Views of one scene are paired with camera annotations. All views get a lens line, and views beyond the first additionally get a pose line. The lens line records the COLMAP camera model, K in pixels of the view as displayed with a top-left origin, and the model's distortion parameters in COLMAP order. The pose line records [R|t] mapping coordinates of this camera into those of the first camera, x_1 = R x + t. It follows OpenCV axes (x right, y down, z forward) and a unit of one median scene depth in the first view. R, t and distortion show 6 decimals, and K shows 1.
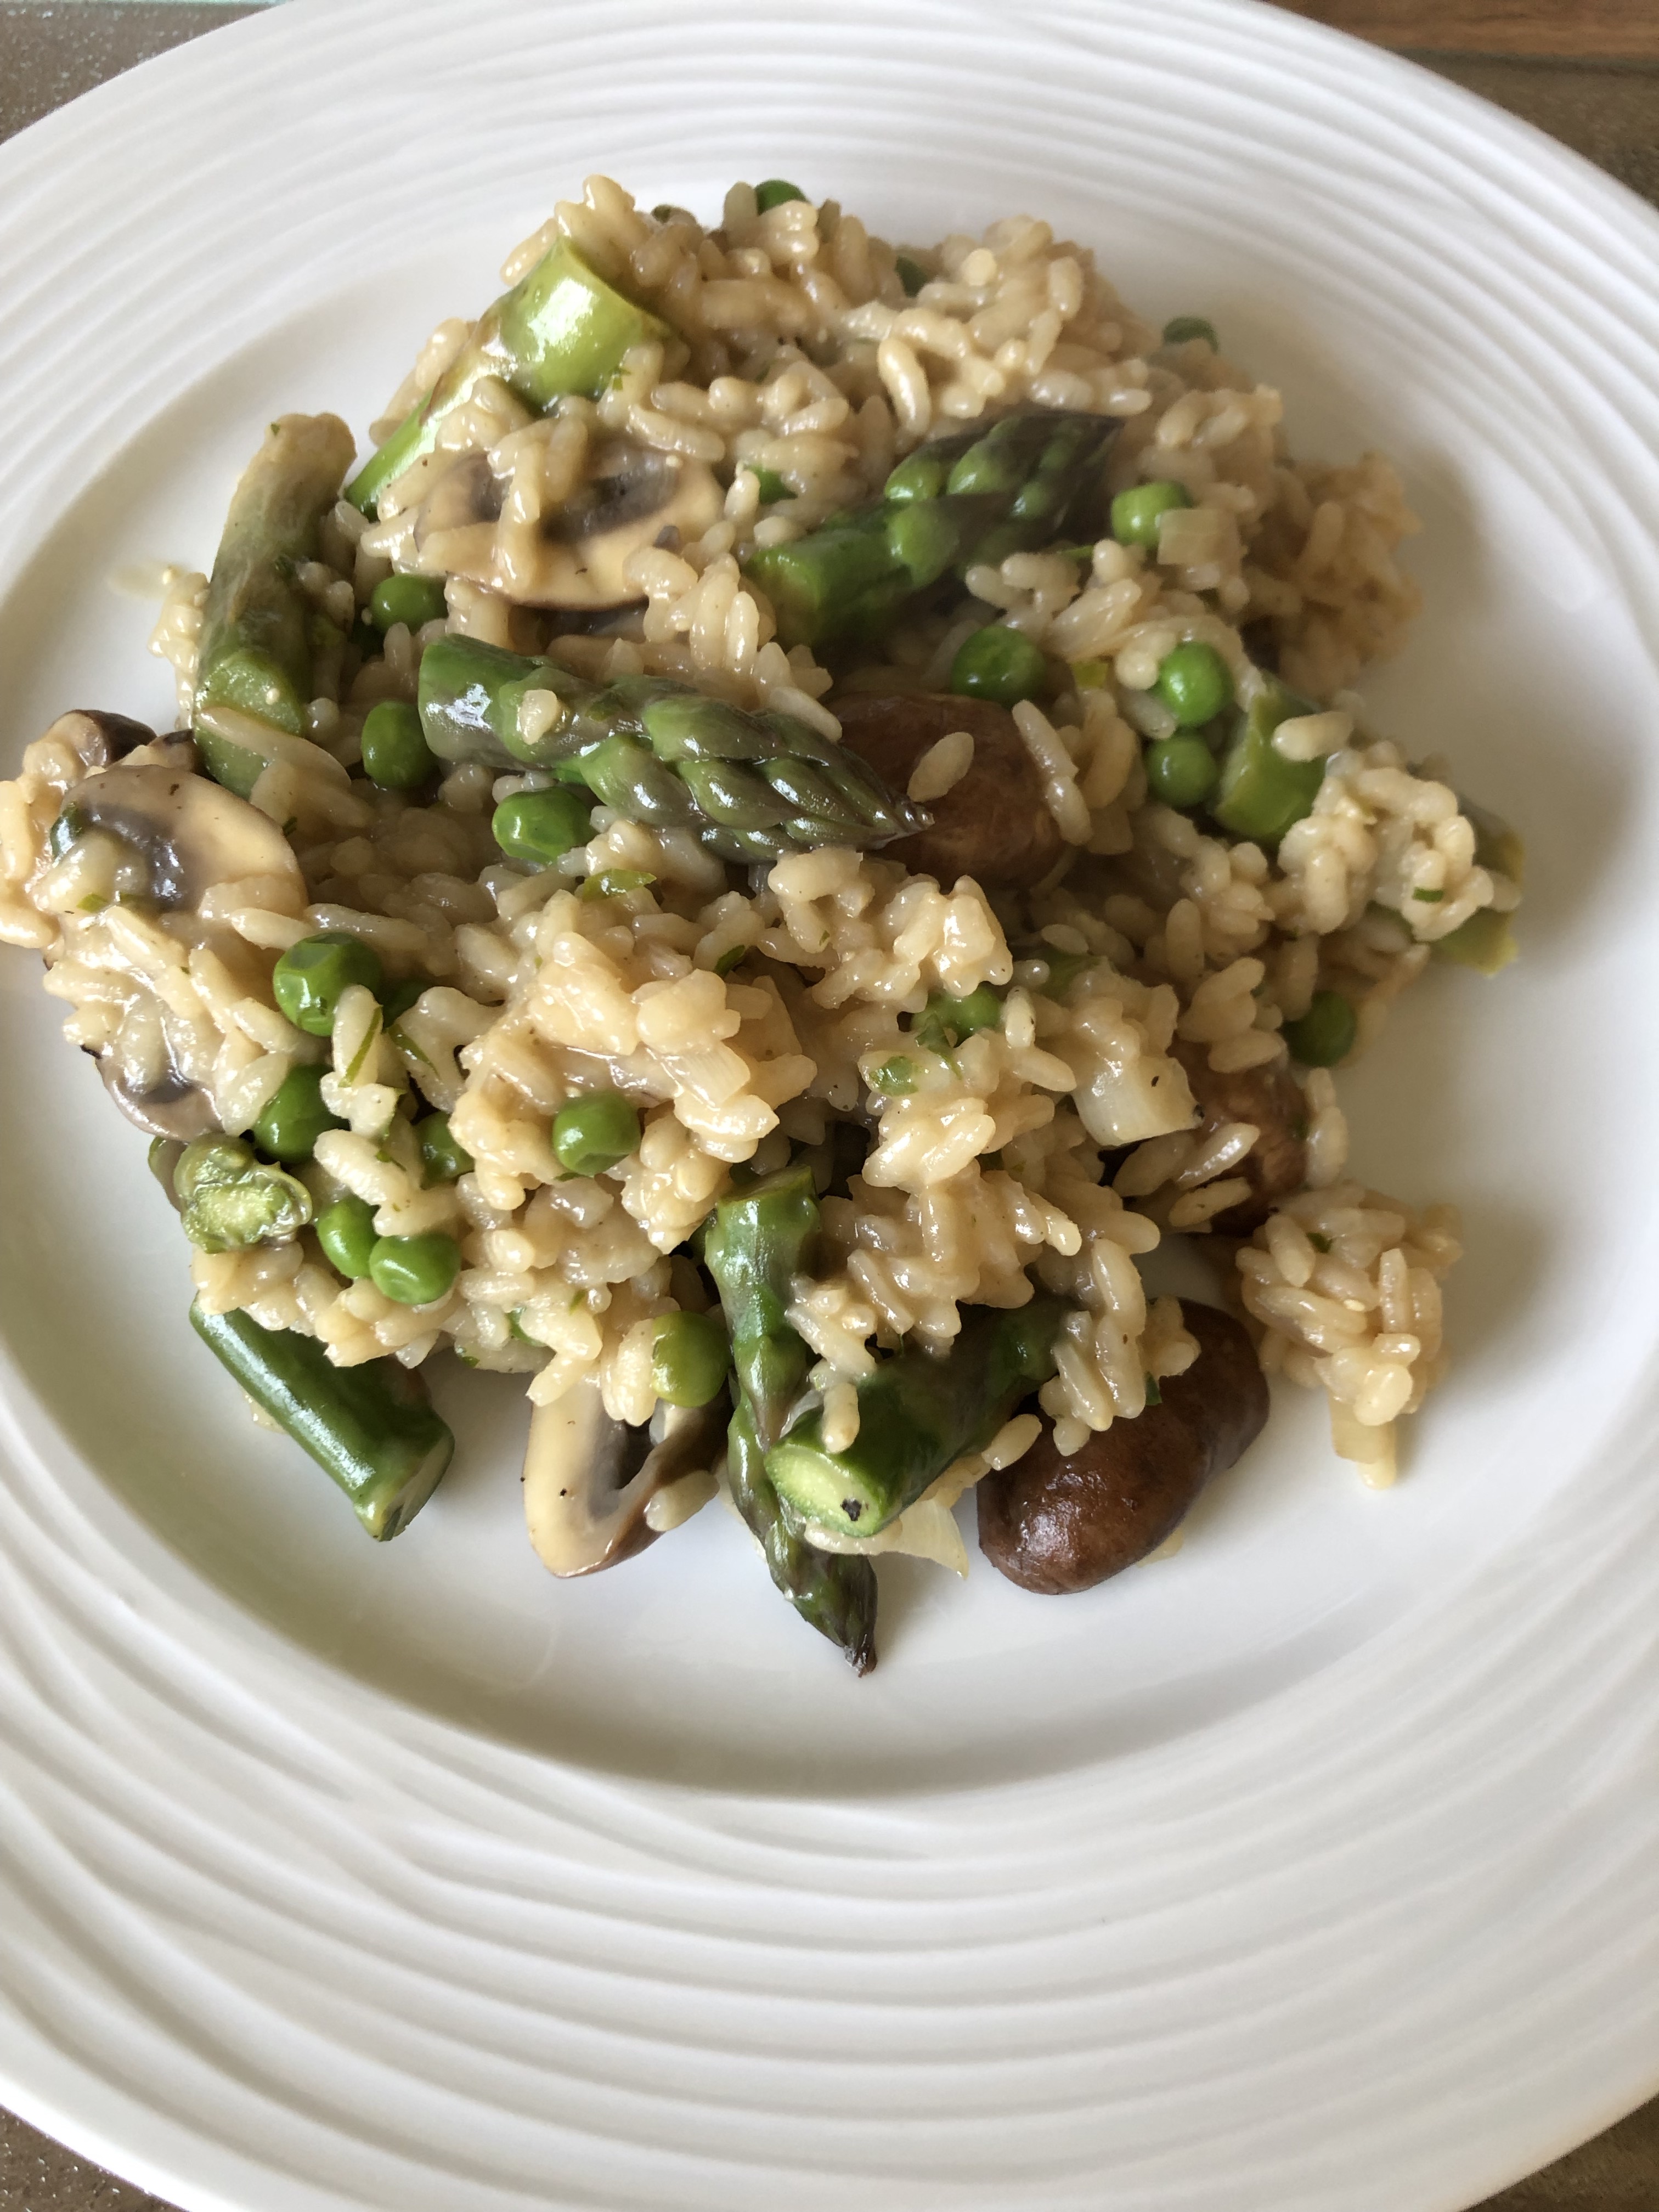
lens RADIAL K [[1960.1, 0, 829.5], [0, 1960.1, 1106.0], [0, 0, 1]] dist [0.086414, 0.001496]
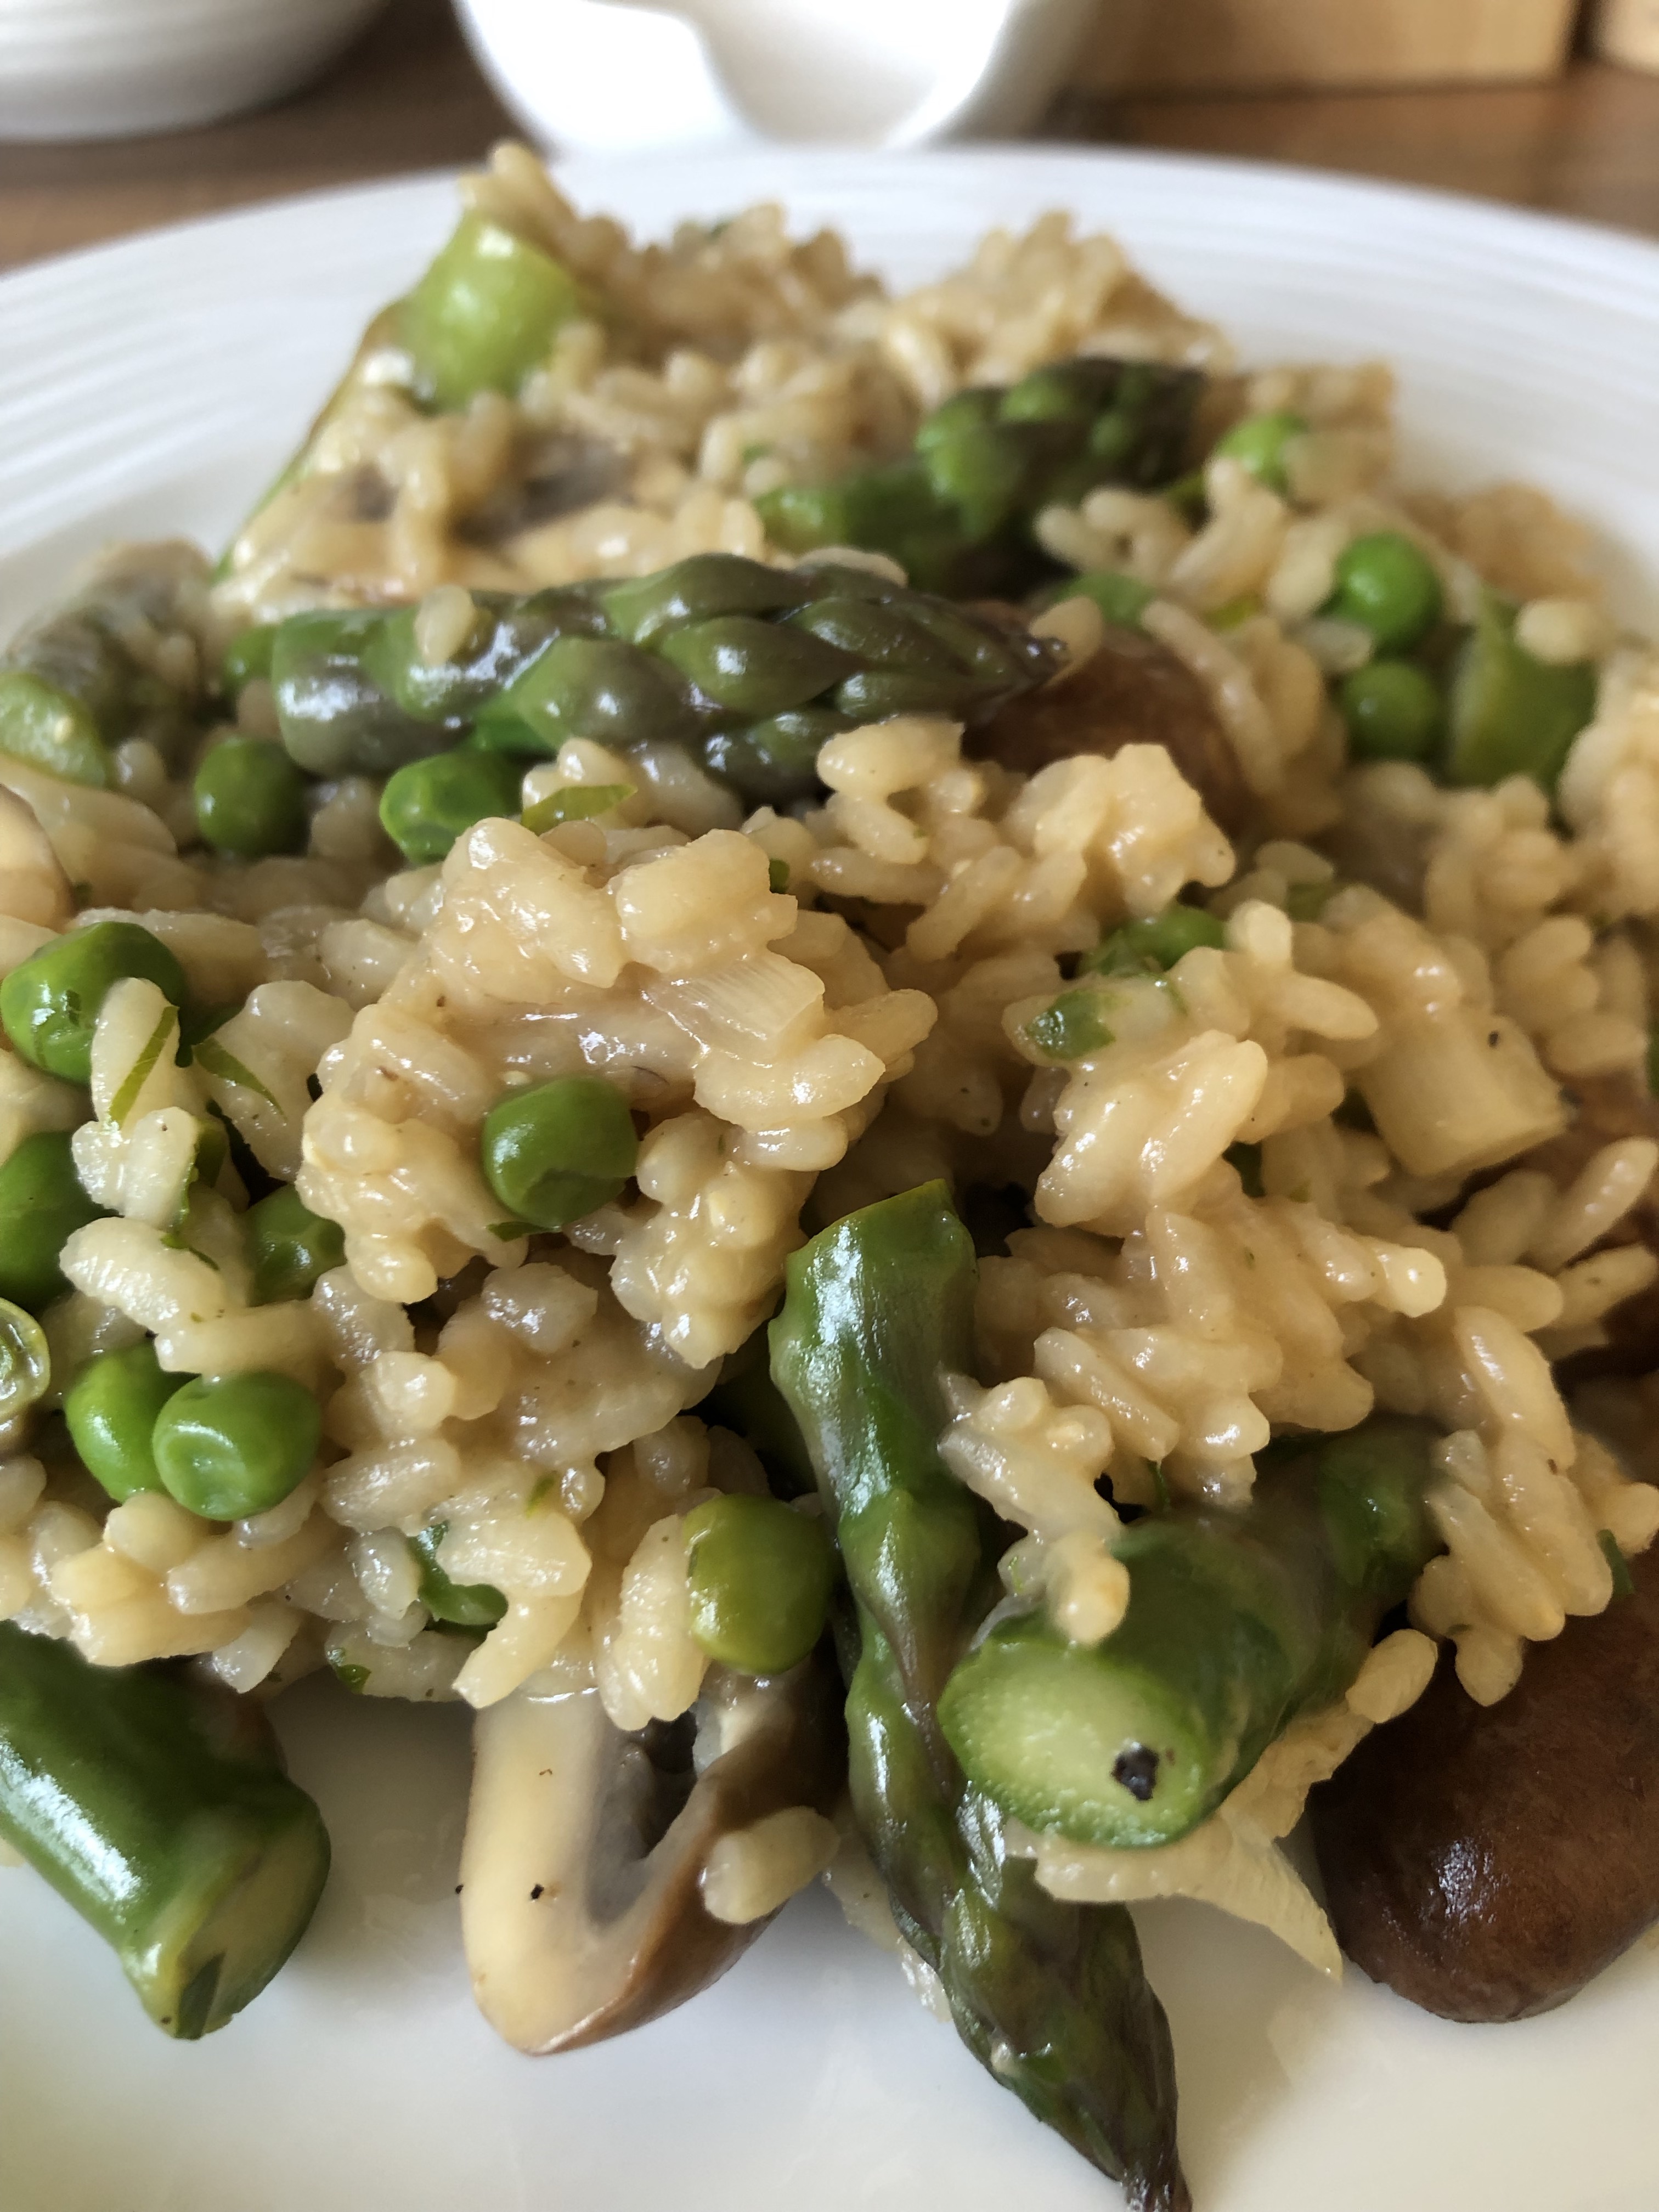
lens RADIAL K [[1917.1, 0, 829.5], [0, 1917.1, 1106.0], [0, 0, 1]] dist [0.009231, 0.005323]
pose [[0.994644, -0.098208, 0.032240, -0.056882], [0.103221, 0.927305, -0.359792, 0.199126], [0.005438, 0.361193, 0.932475, 0.474247]]
